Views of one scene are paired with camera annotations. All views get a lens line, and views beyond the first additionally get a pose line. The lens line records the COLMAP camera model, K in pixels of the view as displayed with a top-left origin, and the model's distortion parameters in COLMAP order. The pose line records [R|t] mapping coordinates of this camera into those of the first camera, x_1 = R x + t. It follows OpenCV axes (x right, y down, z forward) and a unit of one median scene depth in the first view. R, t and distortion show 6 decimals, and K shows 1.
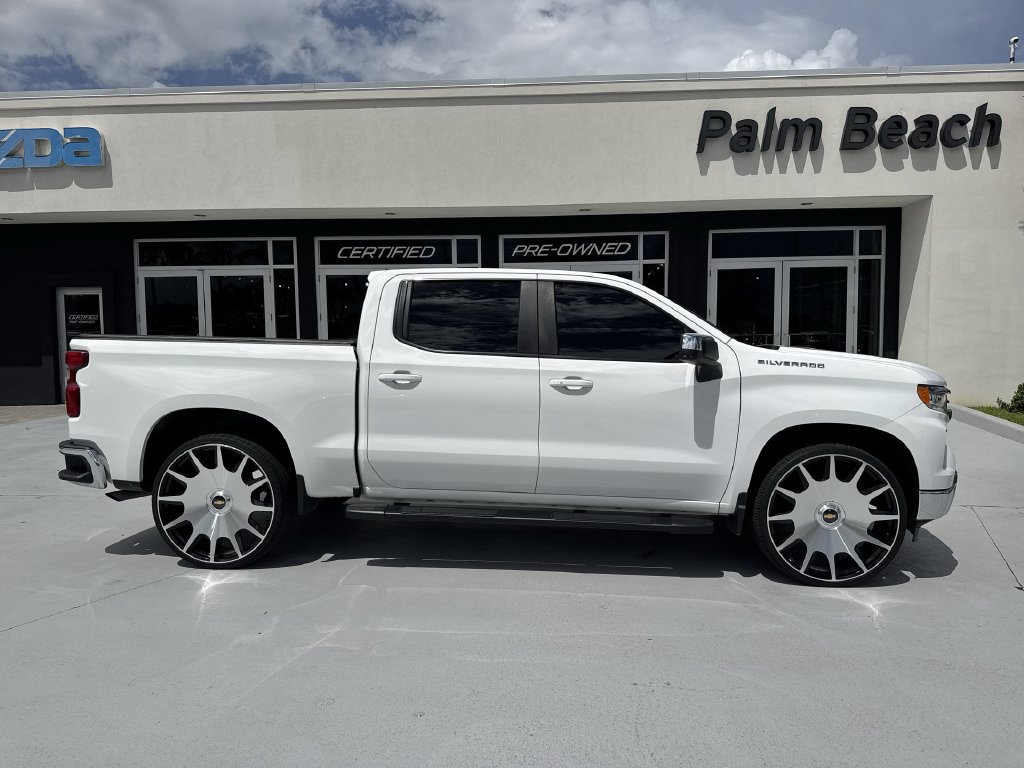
lens RADIAL K [[721.0, 0, 516.9], [0, 721.0, 390.8], [0, 0, 1]] dist [0.052564, -0.062970]
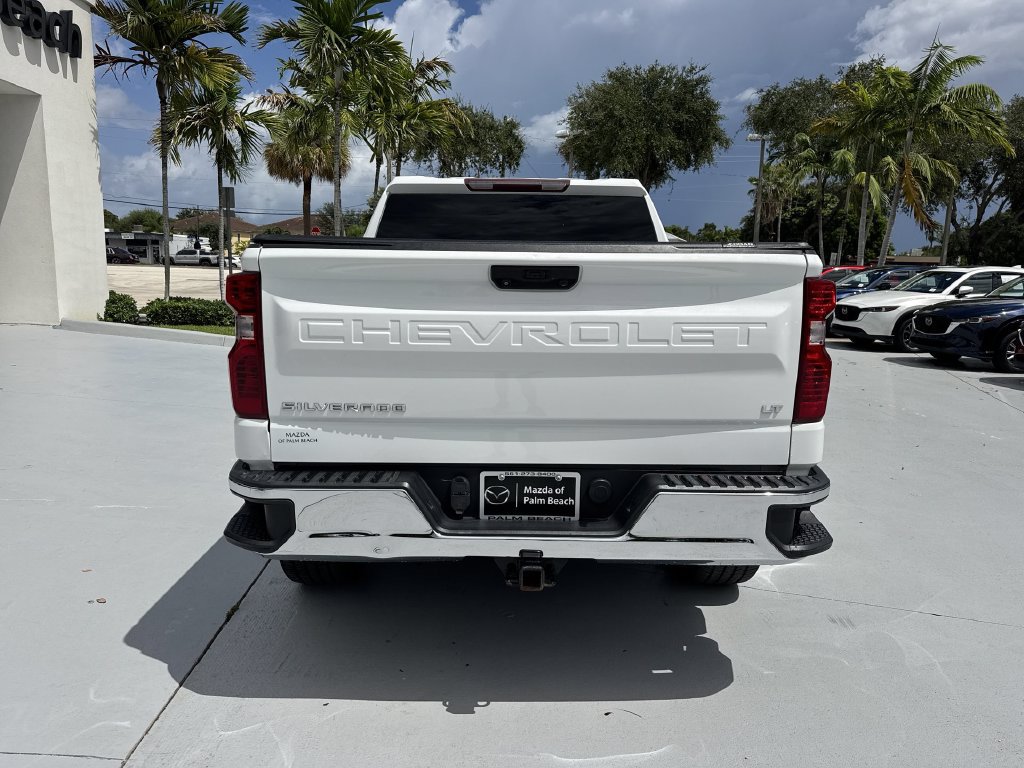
lens RADIAL K [[721.0, 0, 511.7], [0, 721.0, 385.2], [0, 0, 1]] dist [0.052564, -0.062970]
pose [[-0.101330, -0.155388, 0.982643, -0.447012], [0.042187, 0.986167, 0.160296, -0.030172], [-0.993958, 0.057698, -0.093373, 0.524061]]
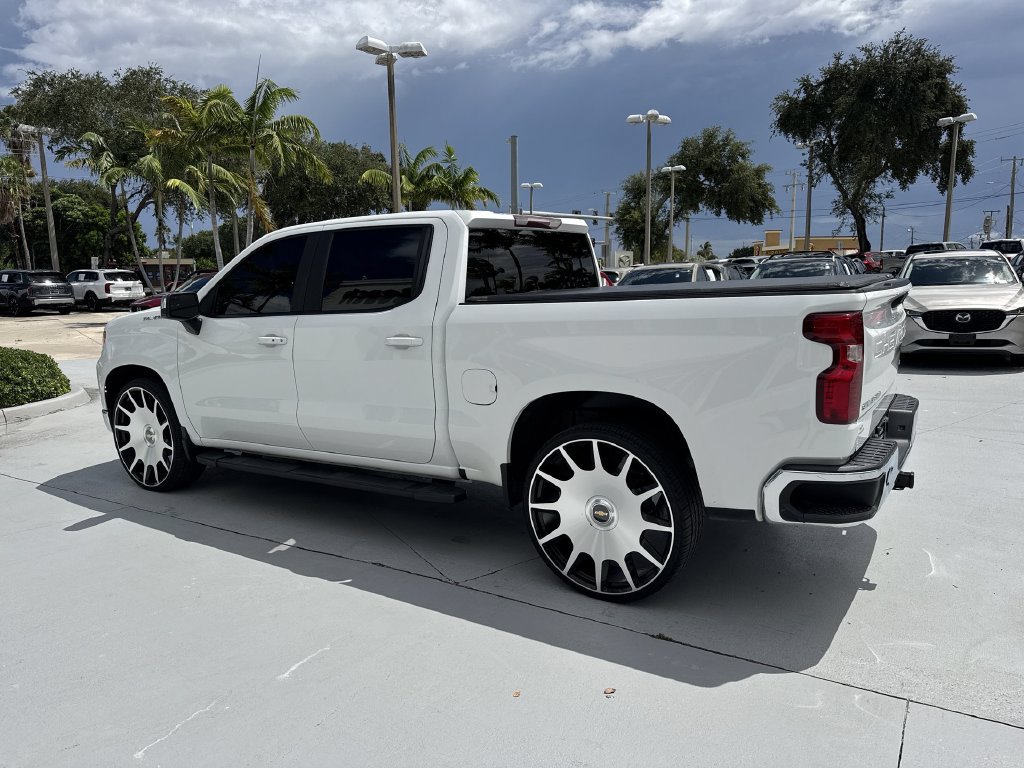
lens RADIAL K [[721.0, 0, 512.1], [0, 721.0, 385.9], [0, 0, 1]] dist [0.052564, -0.062970]
pose [[-0.880931, -0.051985, 0.470381, -0.263118], [0.053689, 0.976553, 0.208475, -0.065564], [-0.470189, 0.208906, -0.857485, 0.850417]]
